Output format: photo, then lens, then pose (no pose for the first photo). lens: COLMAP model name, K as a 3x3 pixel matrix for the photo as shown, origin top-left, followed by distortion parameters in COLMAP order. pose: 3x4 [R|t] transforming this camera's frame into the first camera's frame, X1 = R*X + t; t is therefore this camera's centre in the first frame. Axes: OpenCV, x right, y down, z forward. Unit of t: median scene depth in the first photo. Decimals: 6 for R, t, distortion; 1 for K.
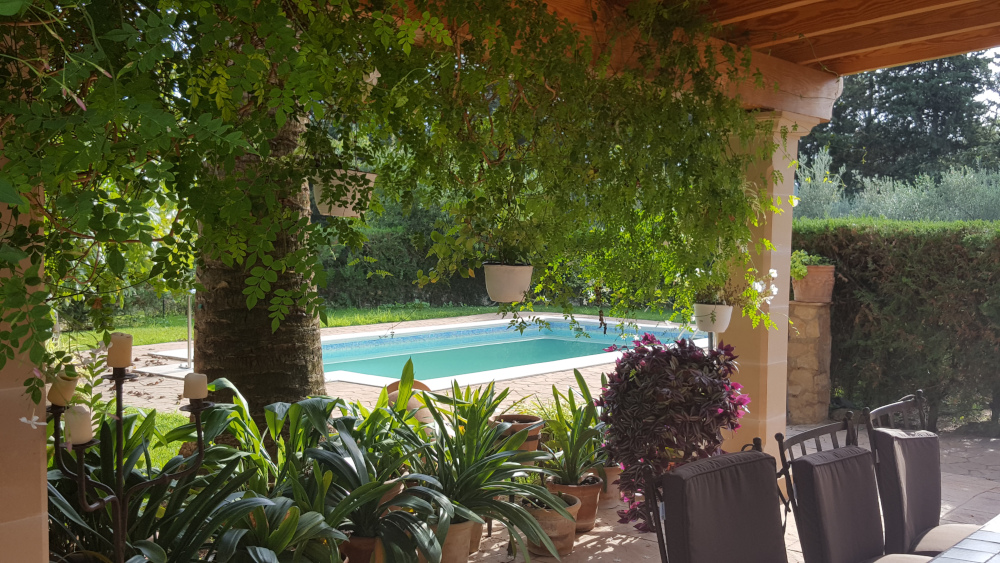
lens RADIAL K [[795.1, 0, 505.8], [0, 795.1, 286.8], [0, 0, 1]] dist [0.135451, -0.185828]
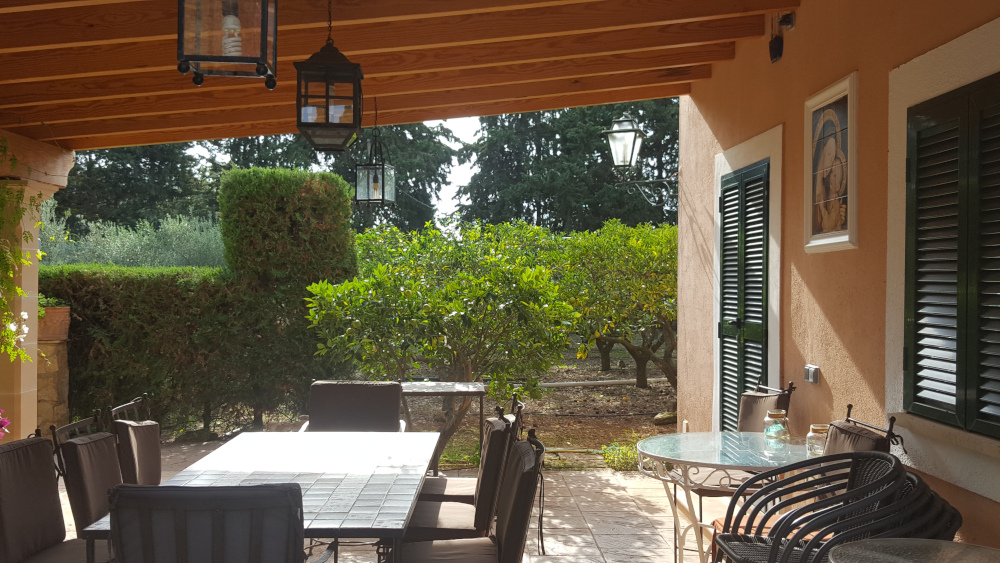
lens RADIAL K [[795.1, 0, 505.8], [0, 795.1, 286.8], [0, 0, 1]] dist [0.135451, -0.185828]
pose [[0.628374, -0.006986, 0.777880, -0.084726], [0.043468, 0.998713, -0.026145, 0.001931], [-0.776696, 0.050242, 0.627869, -0.167166]]
